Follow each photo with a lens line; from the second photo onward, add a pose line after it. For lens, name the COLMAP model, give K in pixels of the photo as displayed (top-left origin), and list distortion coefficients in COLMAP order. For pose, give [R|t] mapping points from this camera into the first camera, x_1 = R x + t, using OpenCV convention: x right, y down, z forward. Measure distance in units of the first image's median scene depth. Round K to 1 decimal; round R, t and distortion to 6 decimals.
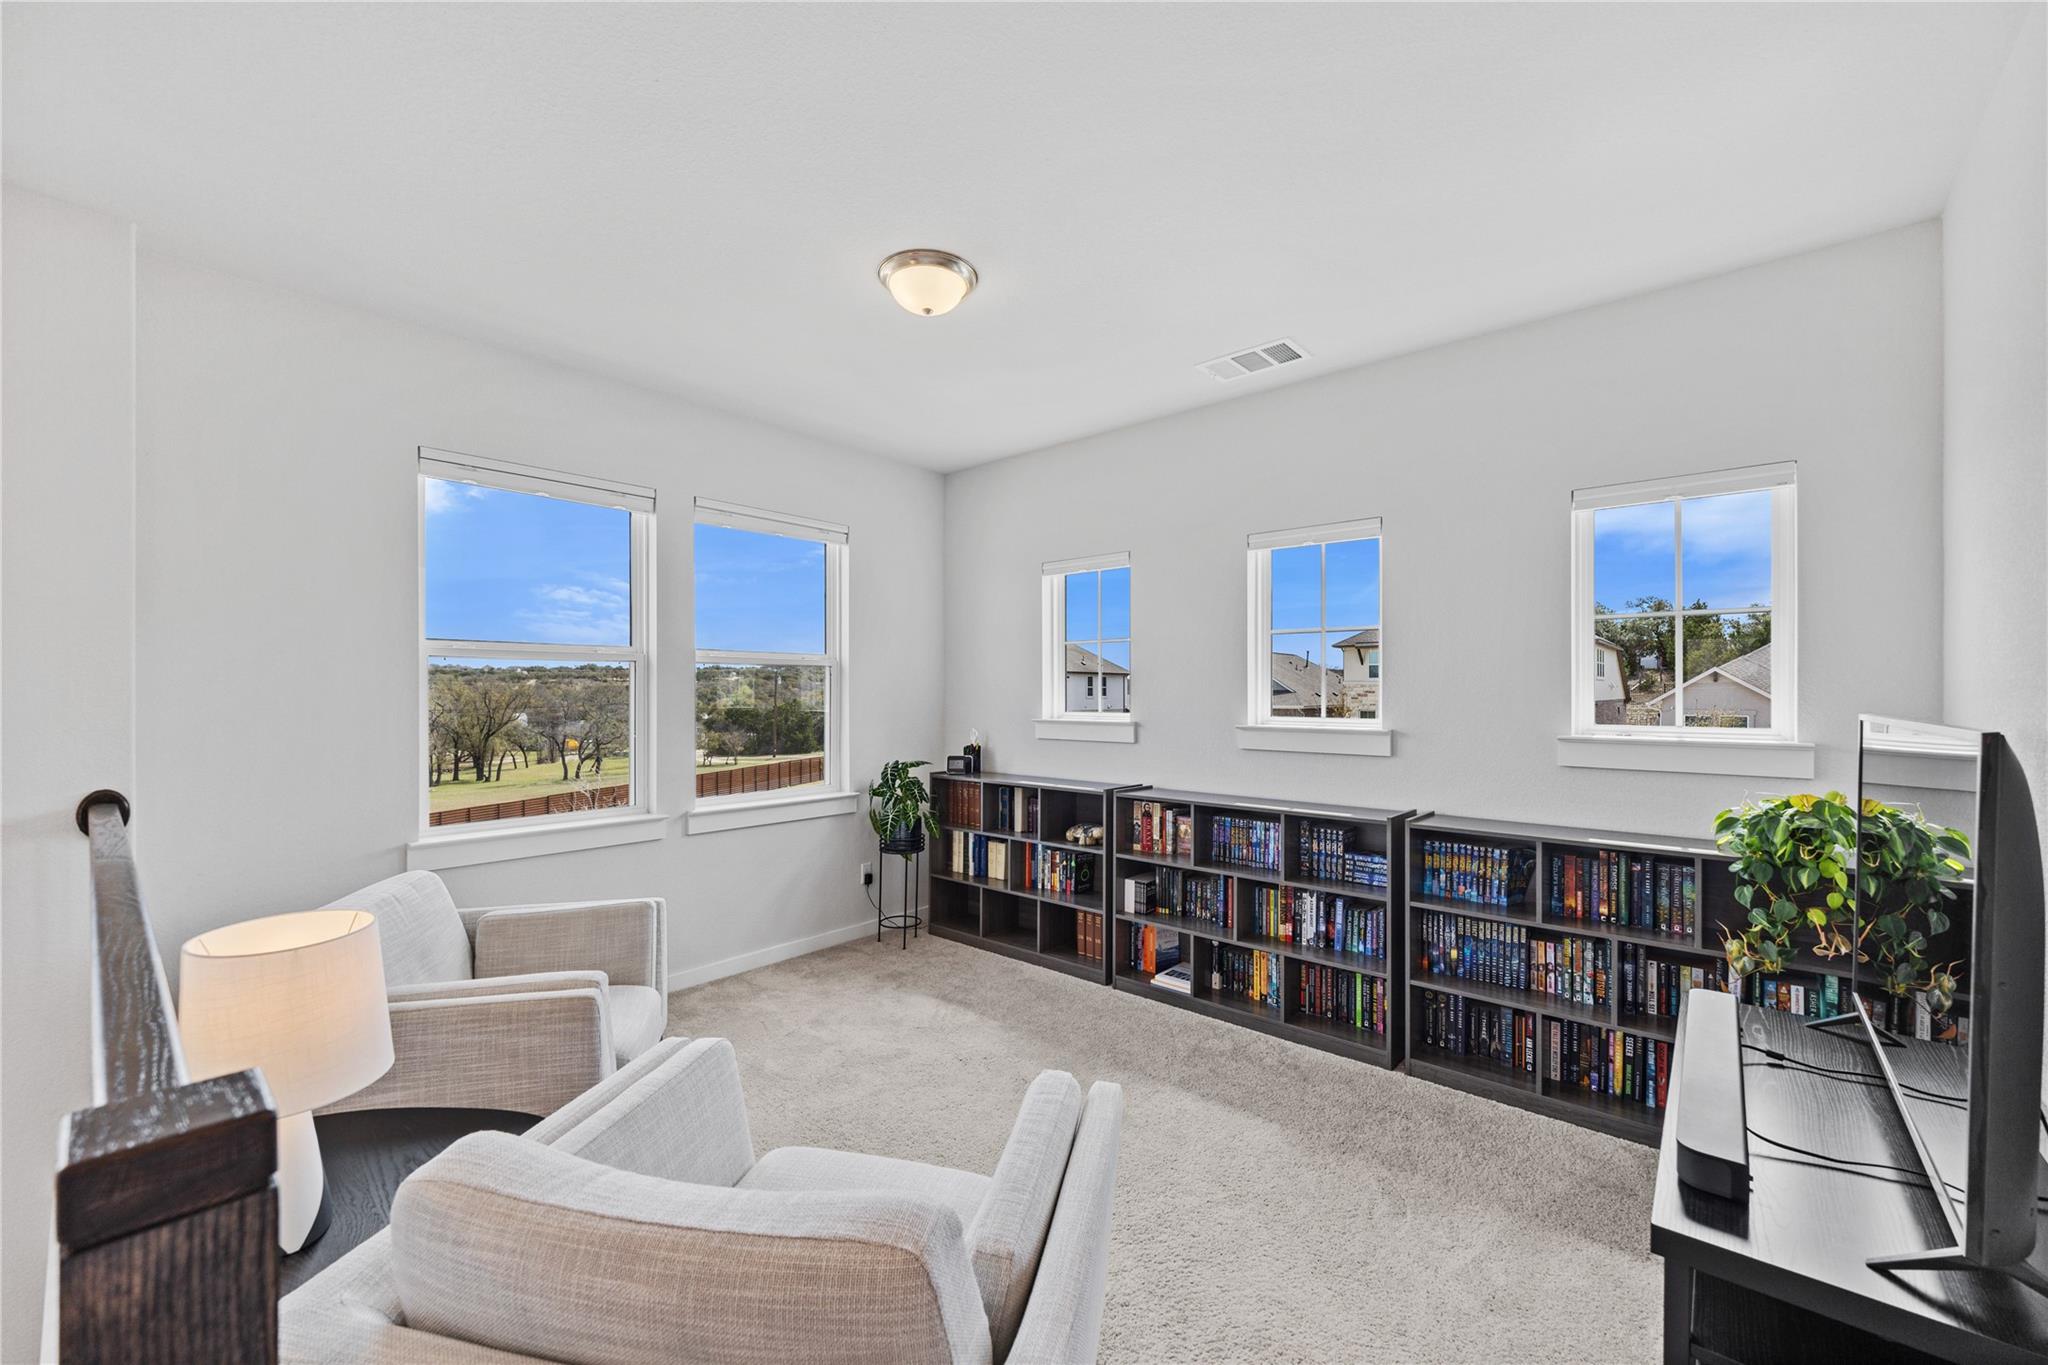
lens RADIAL K [[785.5, 0, 1021.3], [0, 785.5, 684.4], [0, 0, 1]] dist [0.010287, -0.000050]
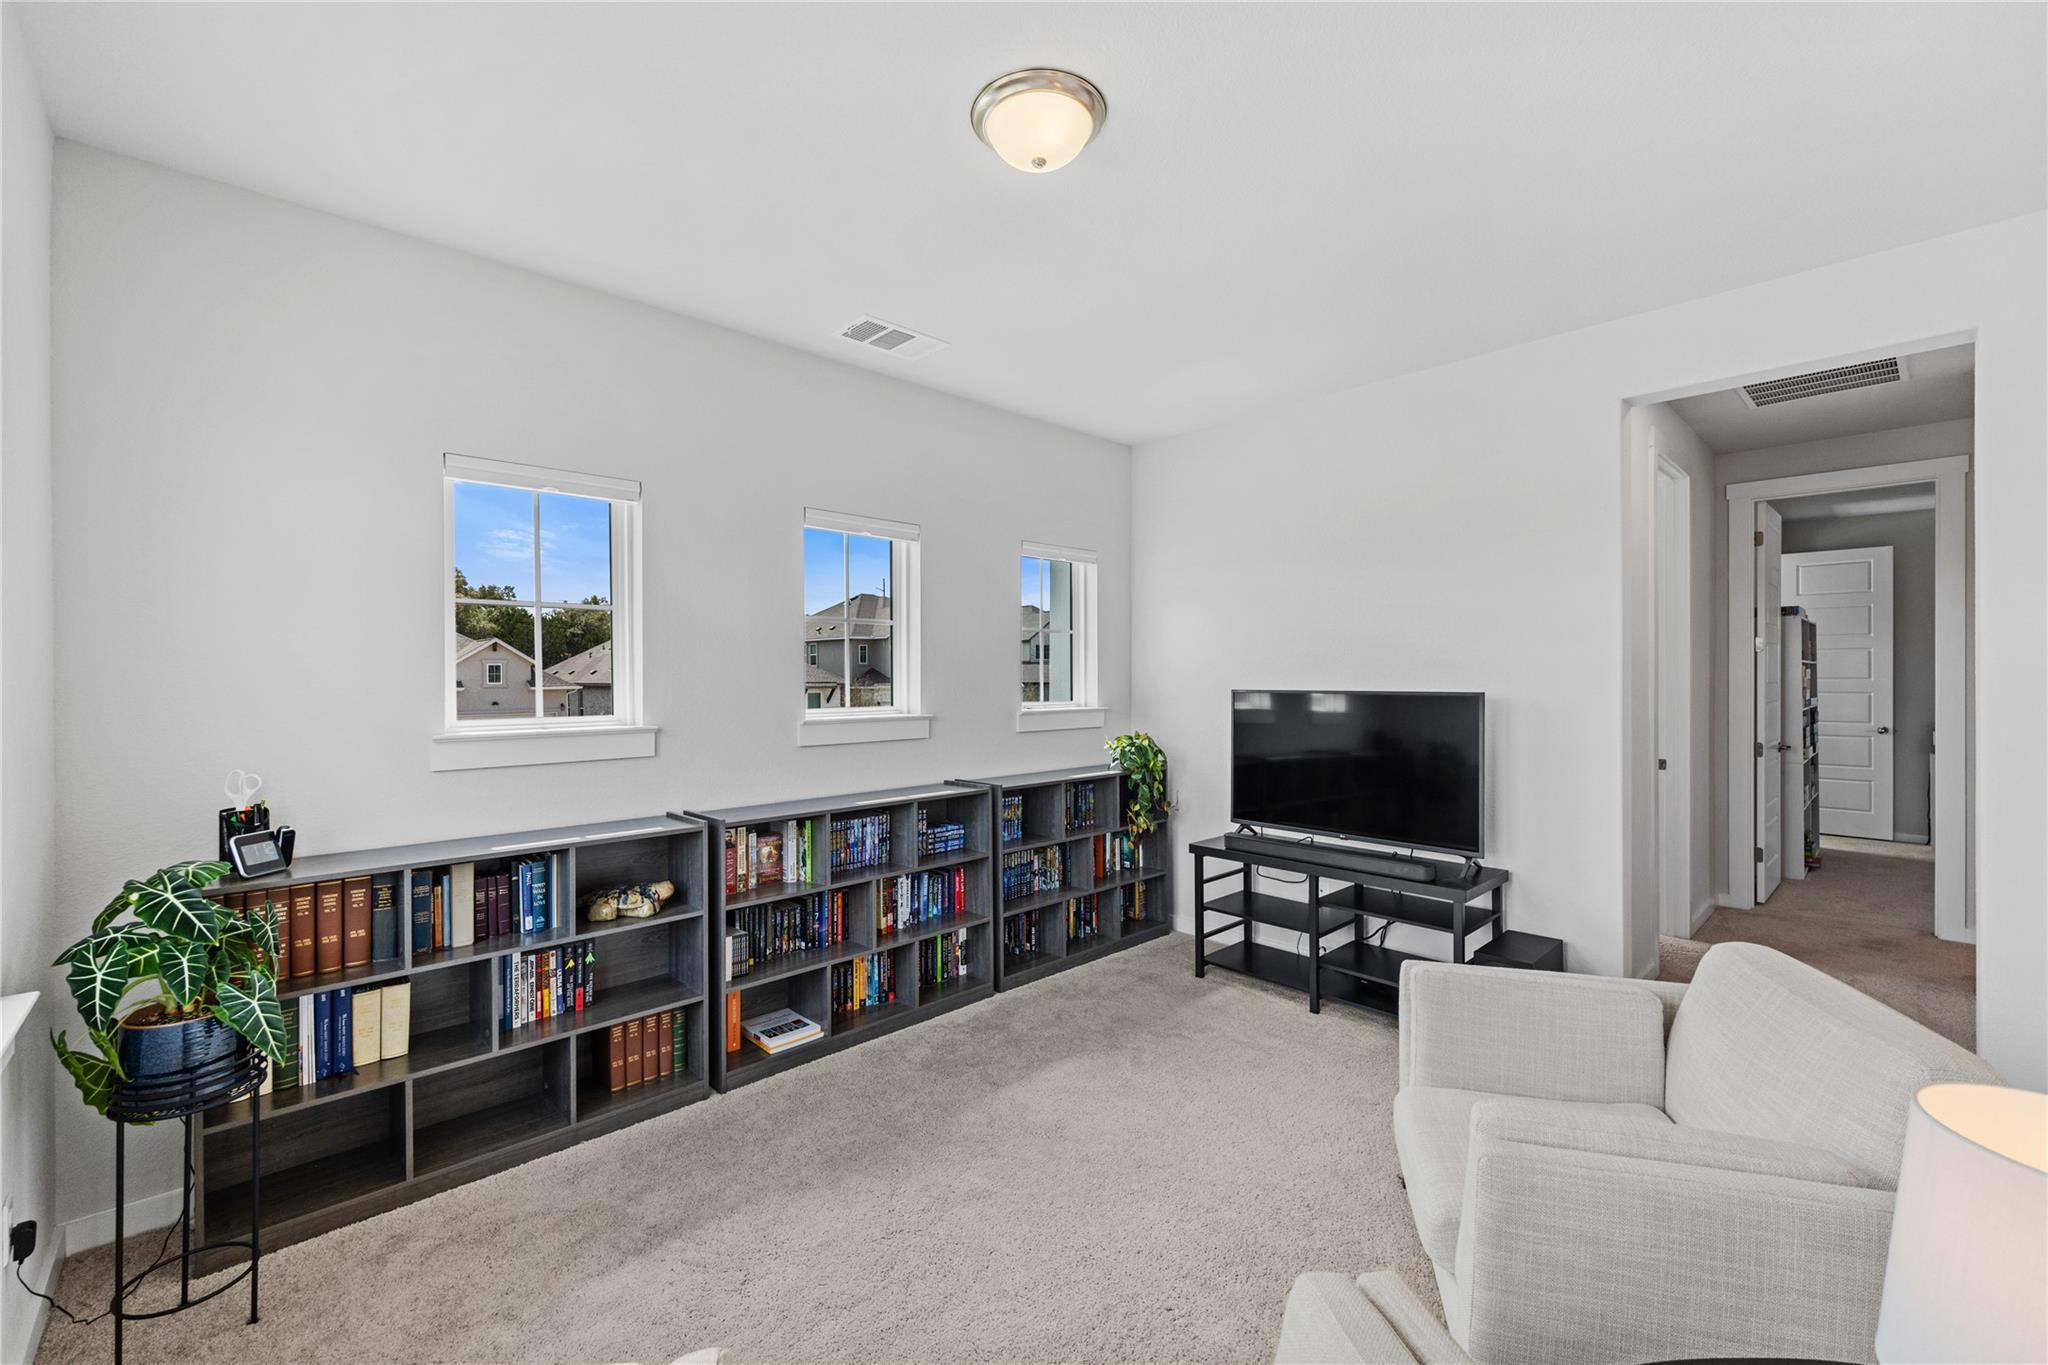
lens RADIAL K [[857.1, 0, 1018.0], [0, 857.1, 676.6], [0, 0, 1]] dist [0.004007, 0.000117]
pose [[0.103119, -0.000125, 0.994669, -0.697044], [0.005463, 0.999985, -0.000441, 0.005173], [-0.994654, 0.005480, 0.103118, 0.701296]]
